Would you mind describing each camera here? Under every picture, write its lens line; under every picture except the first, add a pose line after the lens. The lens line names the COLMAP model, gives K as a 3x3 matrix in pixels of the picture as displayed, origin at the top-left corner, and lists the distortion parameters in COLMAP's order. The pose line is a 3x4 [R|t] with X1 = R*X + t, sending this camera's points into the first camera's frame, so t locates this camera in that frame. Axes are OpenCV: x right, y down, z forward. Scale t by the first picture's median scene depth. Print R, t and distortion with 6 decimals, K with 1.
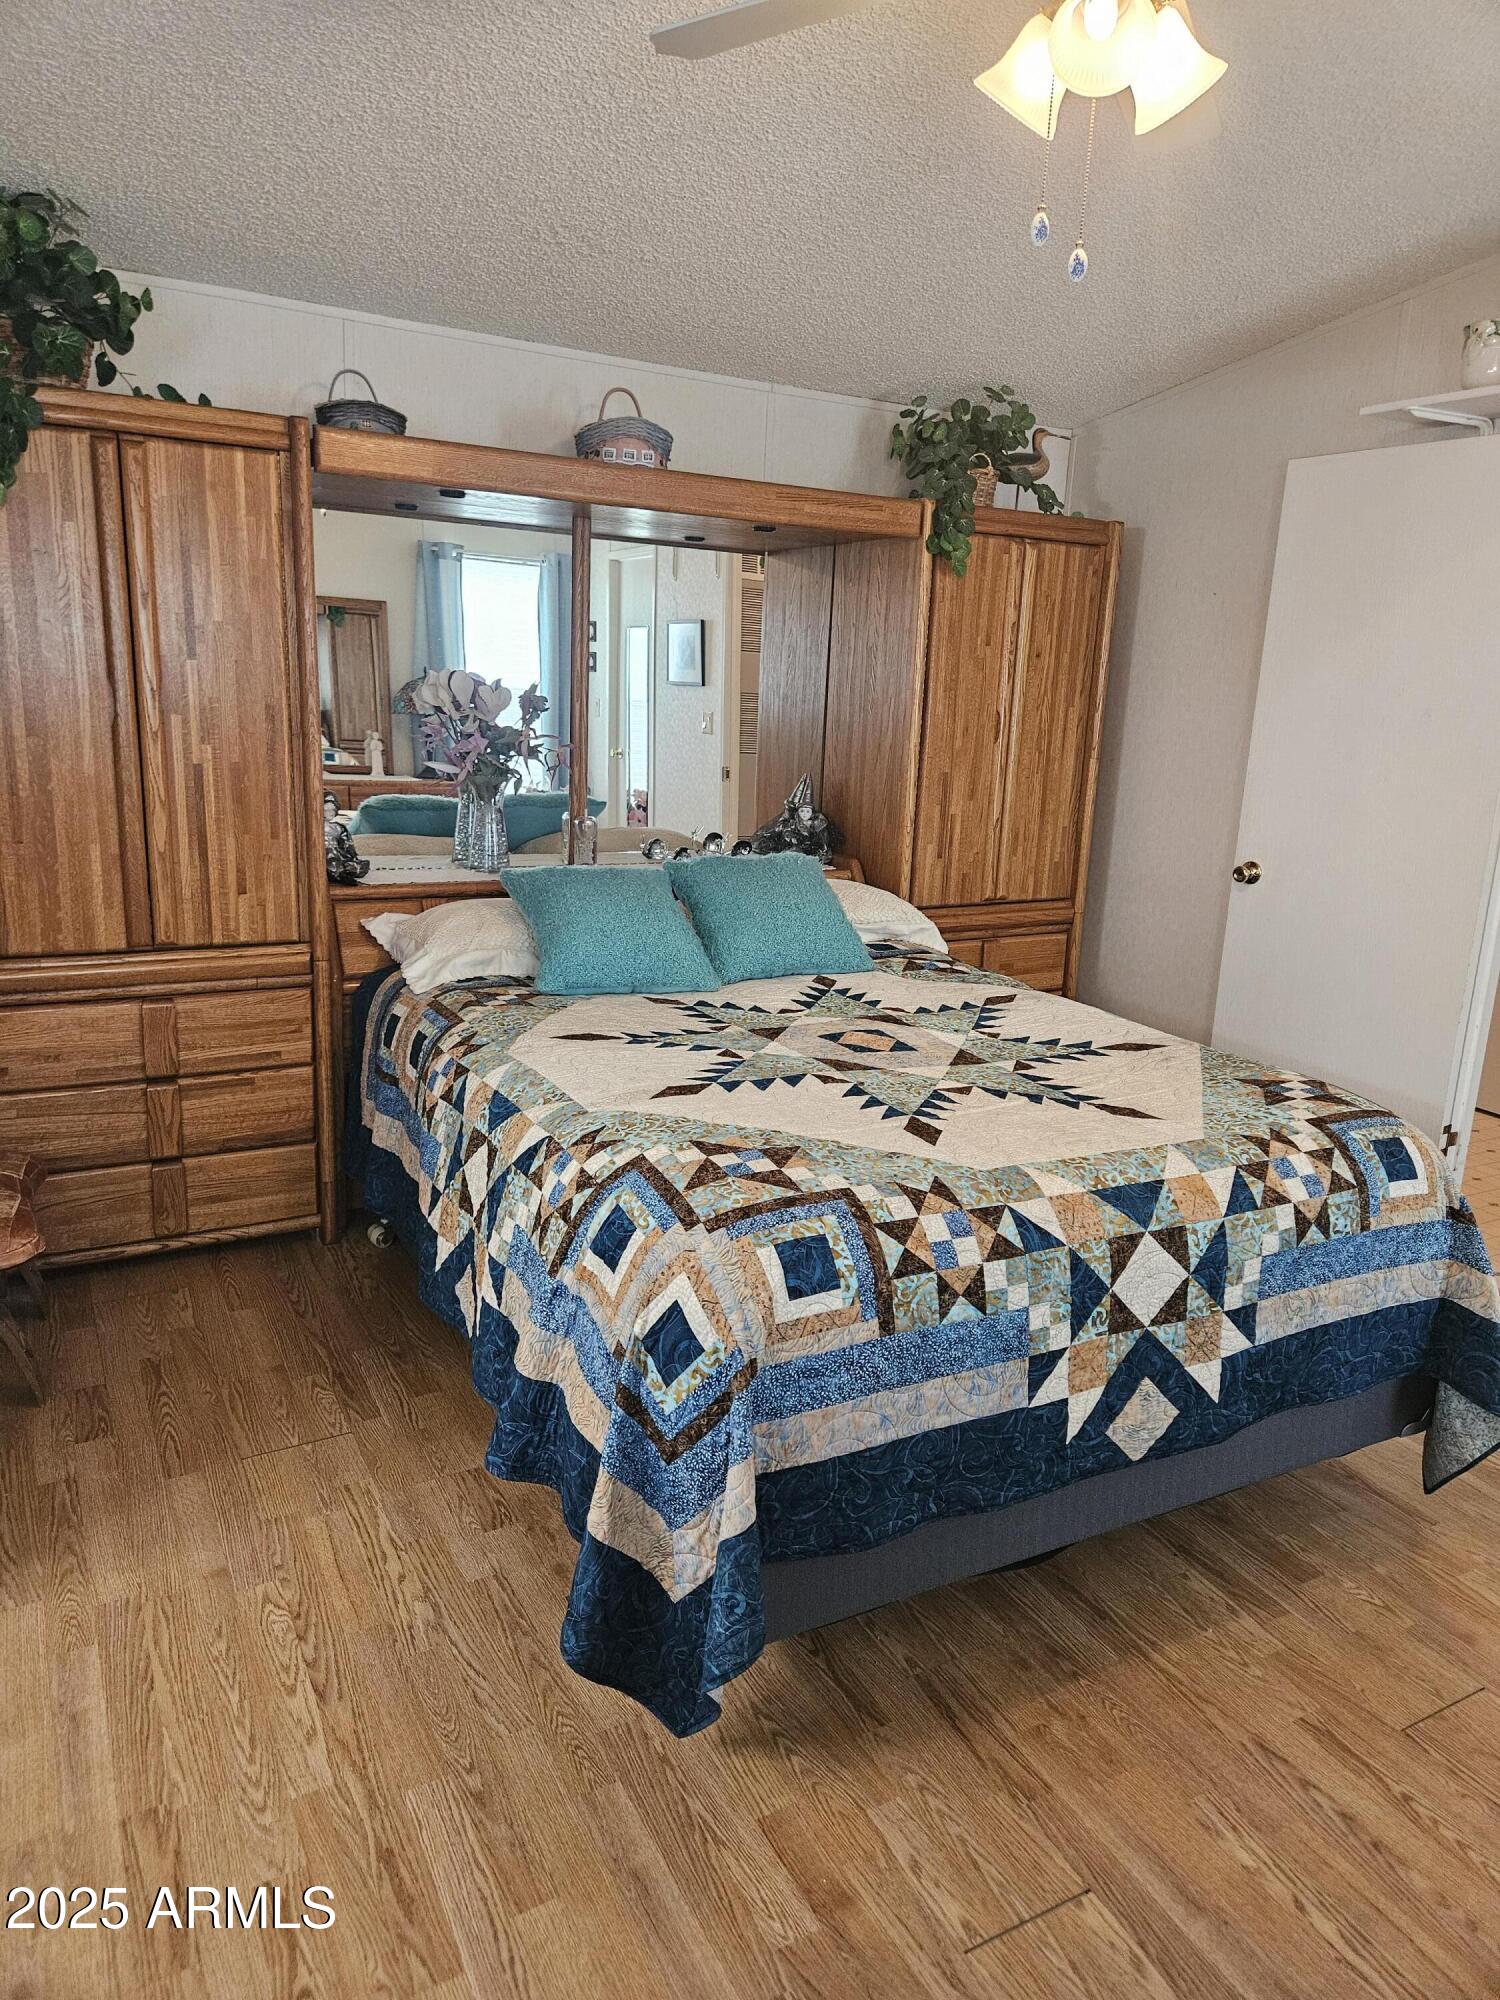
lens RADIAL K [[1328.5, 0, 743.0], [0, 1328.5, 1004.3], [0, 0, 1]] dist [0.074297, -0.064834]
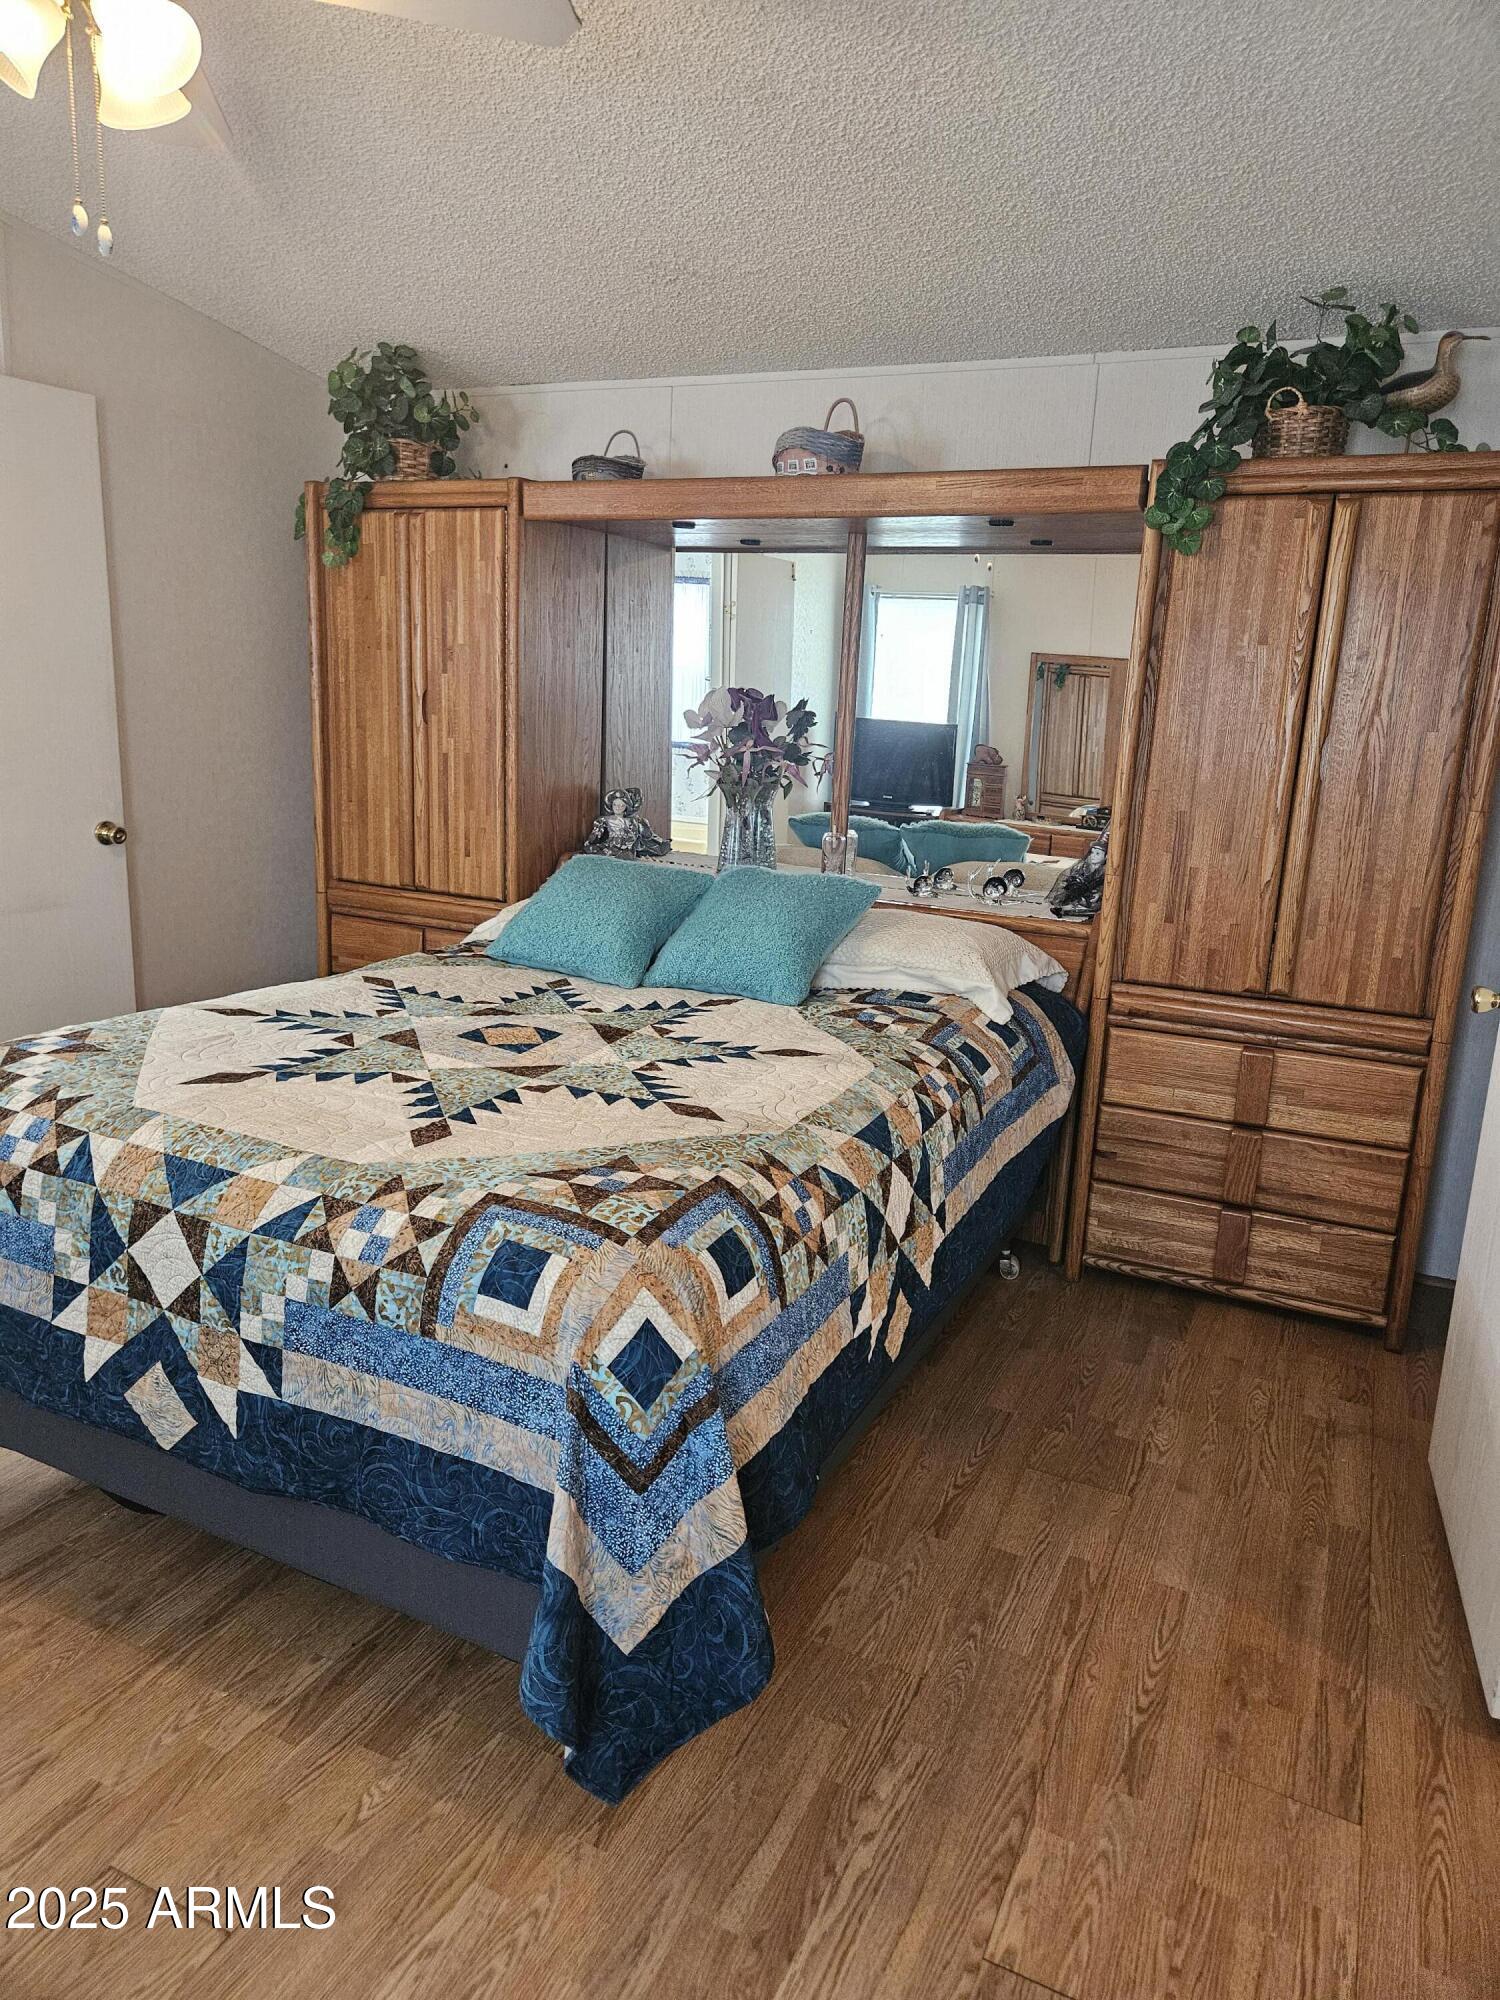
lens RADIAL K [[1328.5, 0, 752.8], [0, 1328.5, 998.8], [0, 0, 1]] dist [0.074297, -0.064834]
pose [[0.589994, 0.169230, -0.789474, 1.087440], [-0.211940, 0.975961, 0.050817, -0.096531], [0.779095, 0.137340, 0.611677, 0.609034]]
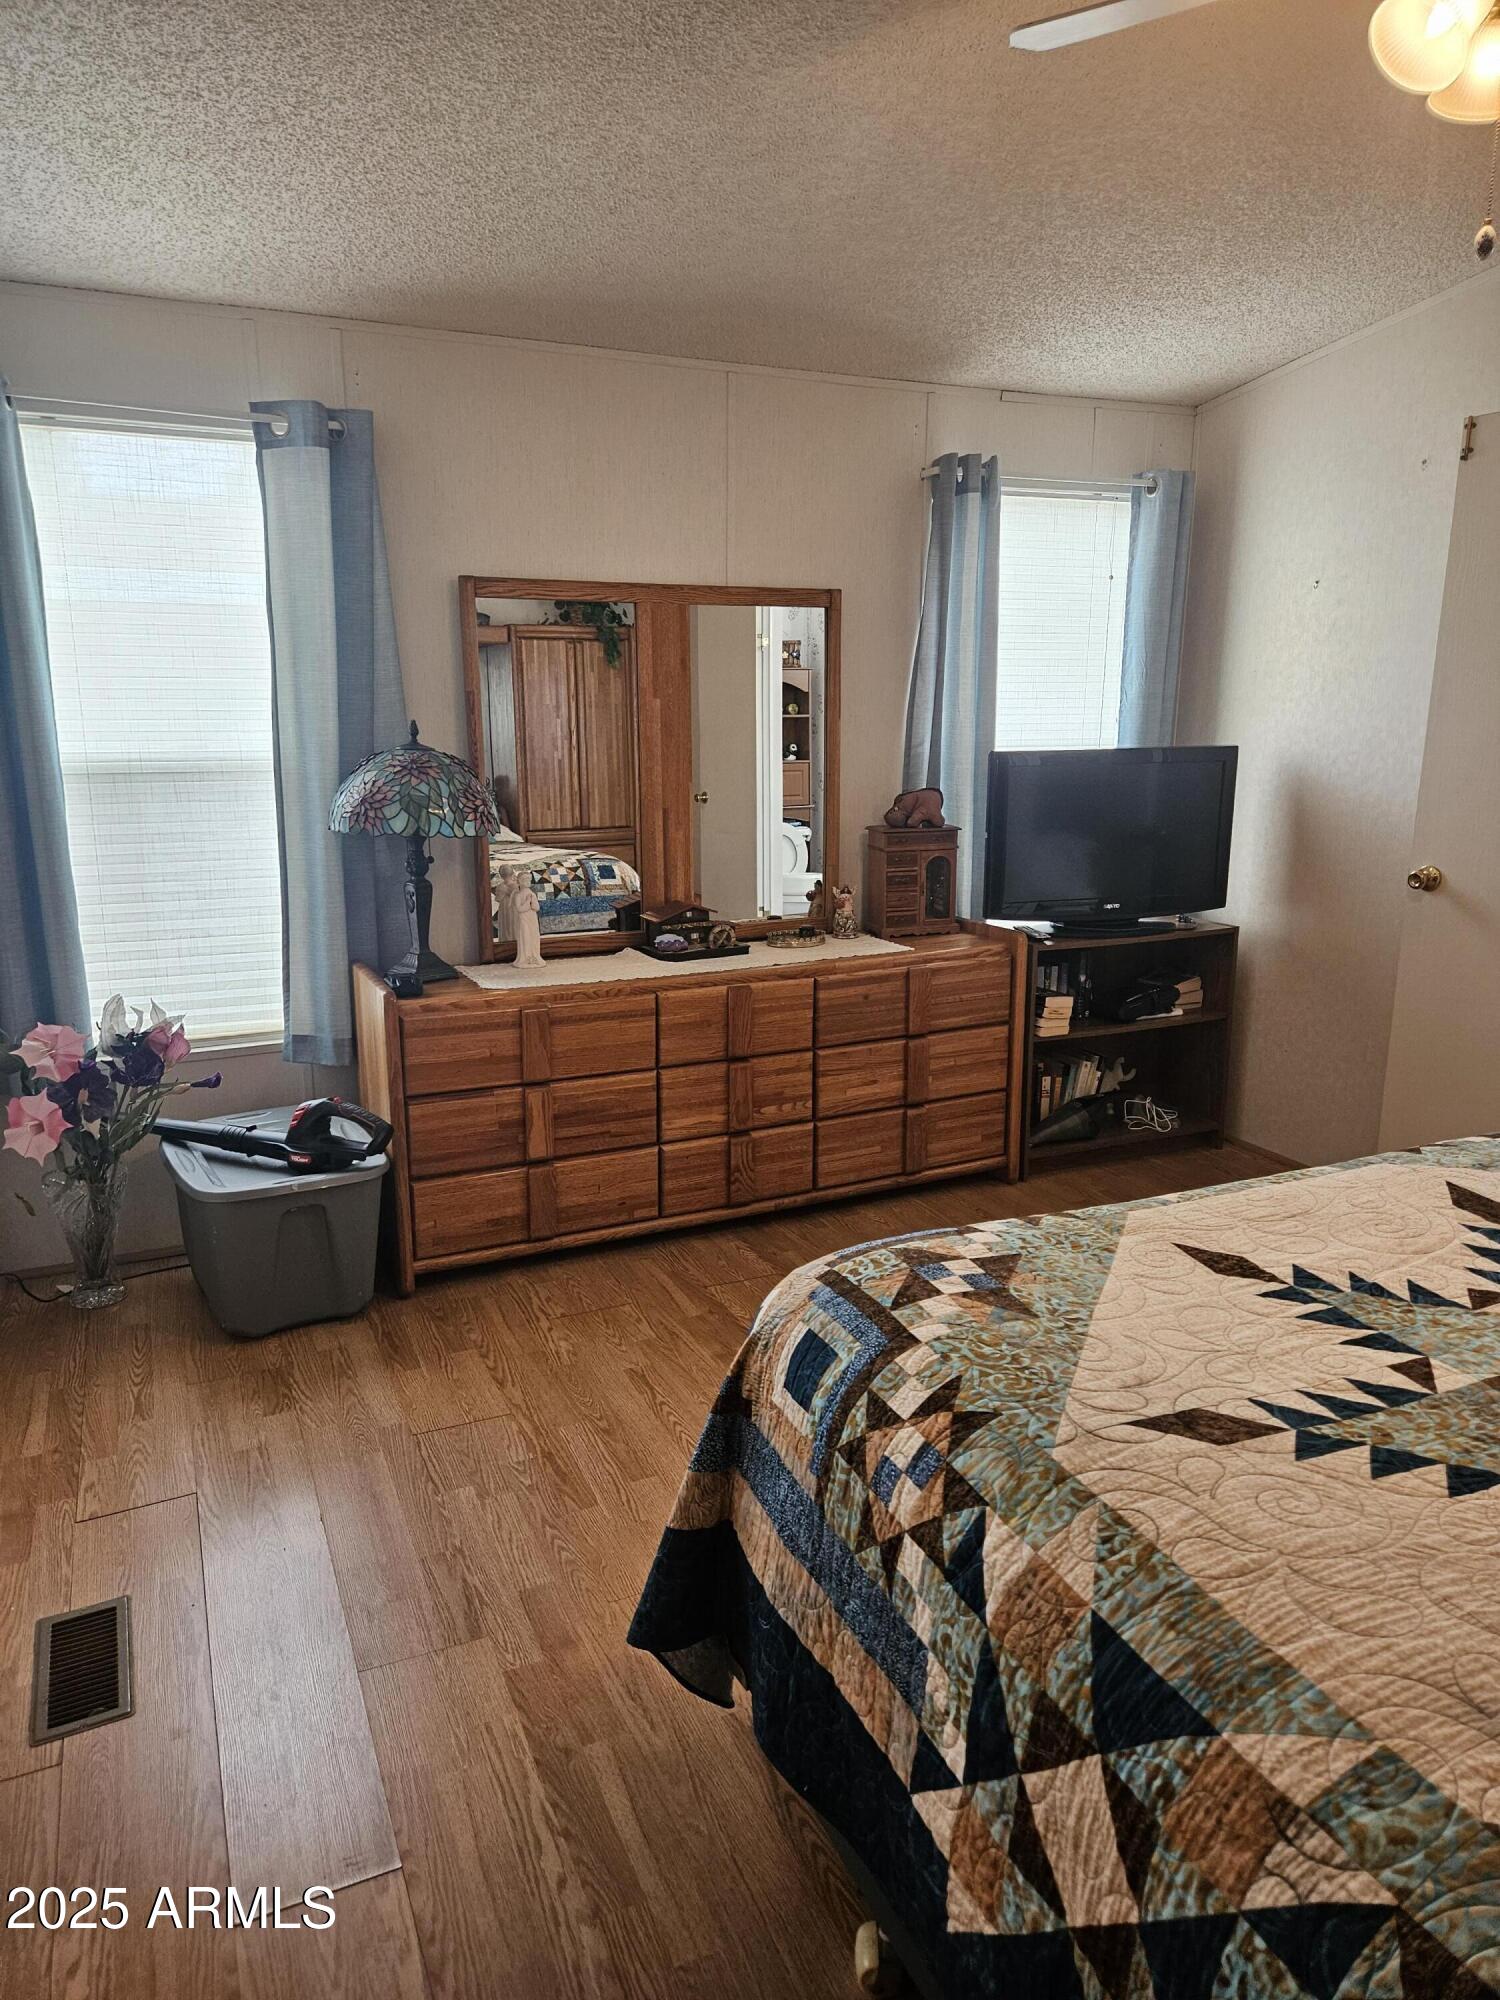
lens RADIAL K [[1328.5, 0, 711.5], [0, 1328.5, 993.4], [0, 0, 1]] dist [0.074297, -0.064834]
pose [[-0.993840, -0.065701, 0.089252, 0.501884], [-0.017366, 0.887700, 0.460095, -0.372886], [-0.109458, 0.455710, -0.883373, 1.590534]]
